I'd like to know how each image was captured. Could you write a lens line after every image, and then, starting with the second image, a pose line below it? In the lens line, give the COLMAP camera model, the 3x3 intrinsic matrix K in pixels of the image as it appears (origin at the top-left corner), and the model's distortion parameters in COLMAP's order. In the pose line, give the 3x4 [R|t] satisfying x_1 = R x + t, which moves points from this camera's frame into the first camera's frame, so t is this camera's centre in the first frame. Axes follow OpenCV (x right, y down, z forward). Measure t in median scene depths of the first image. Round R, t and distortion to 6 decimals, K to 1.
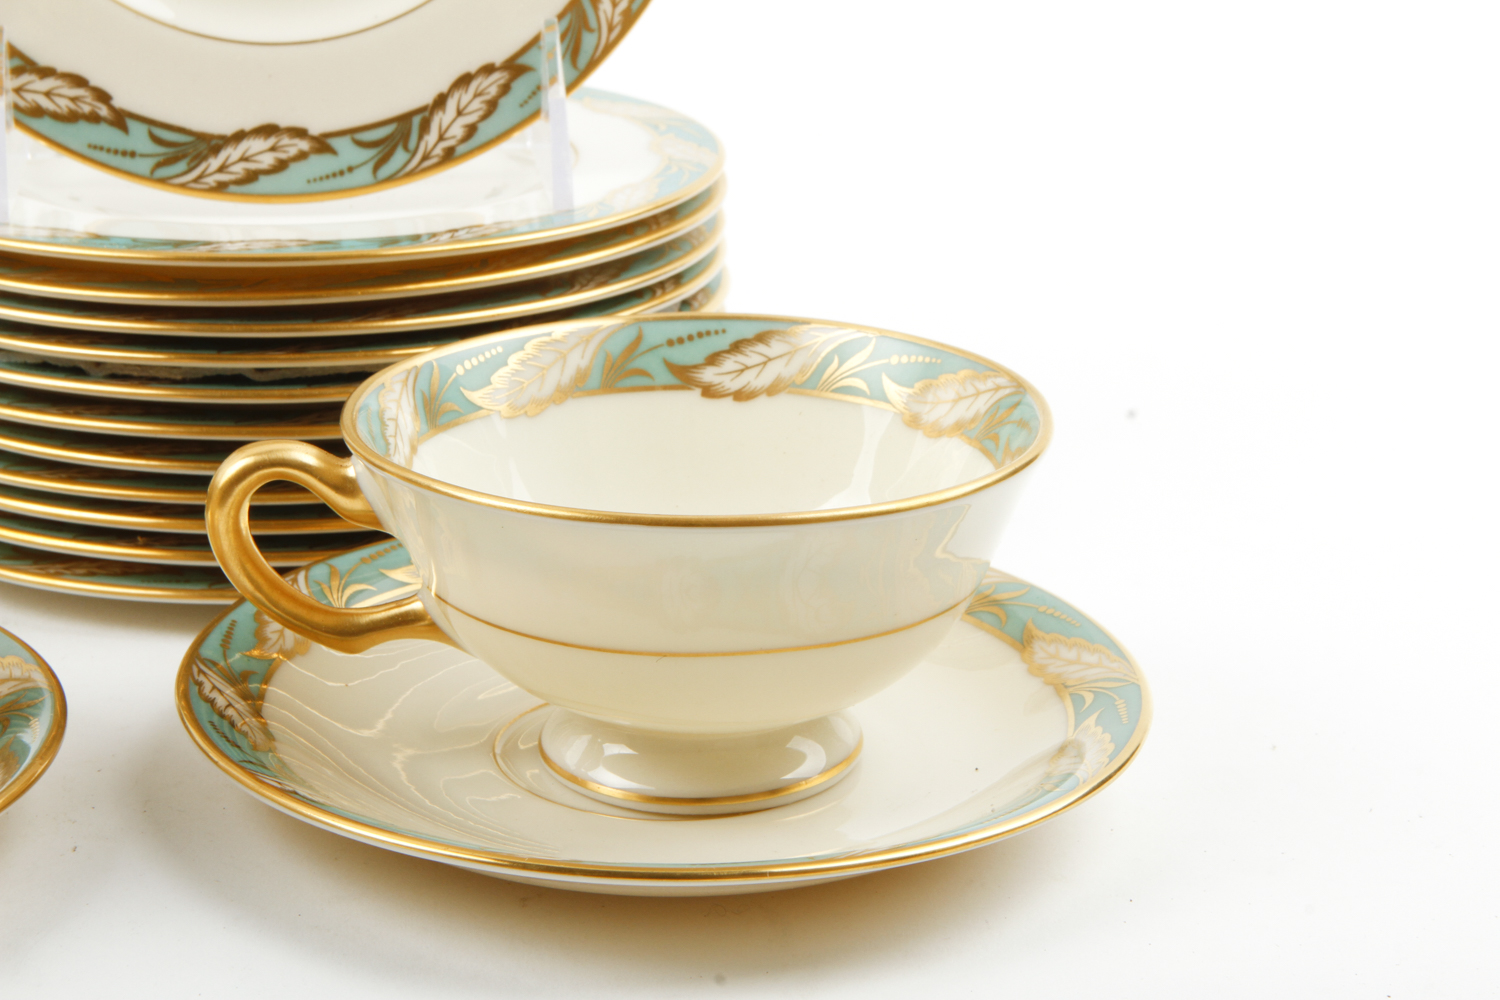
lens RADIAL K [[3365.1, 0, 792.6], [0, 3365.1, 498.0], [0, 0, 1]] dist [0.022843, 0.111648]
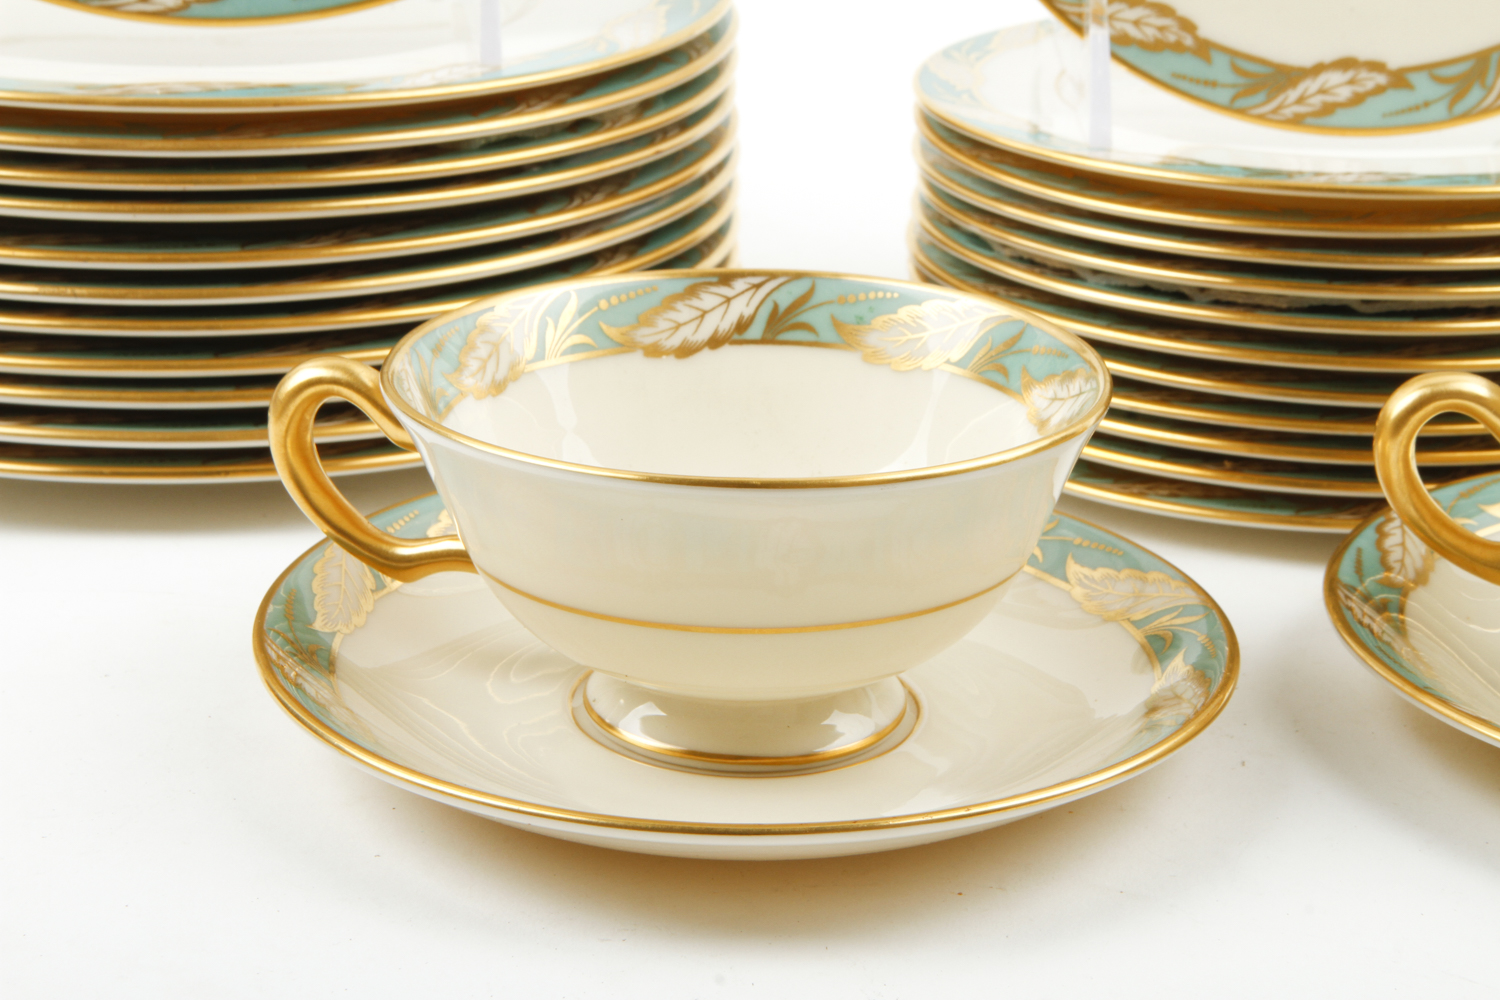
lens RADIAL K [[3365.1, 0, 792.6], [0, 3365.1, 498.0], [0, 0, 1]] dist [0.022843, 0.111648]
pose [[0.984019, 0.048805, -0.171242, -0.147792], [-0.045570, 0.998702, 0.022773, 0.005496], [0.172131, -0.014605, 0.984966, -0.024358]]
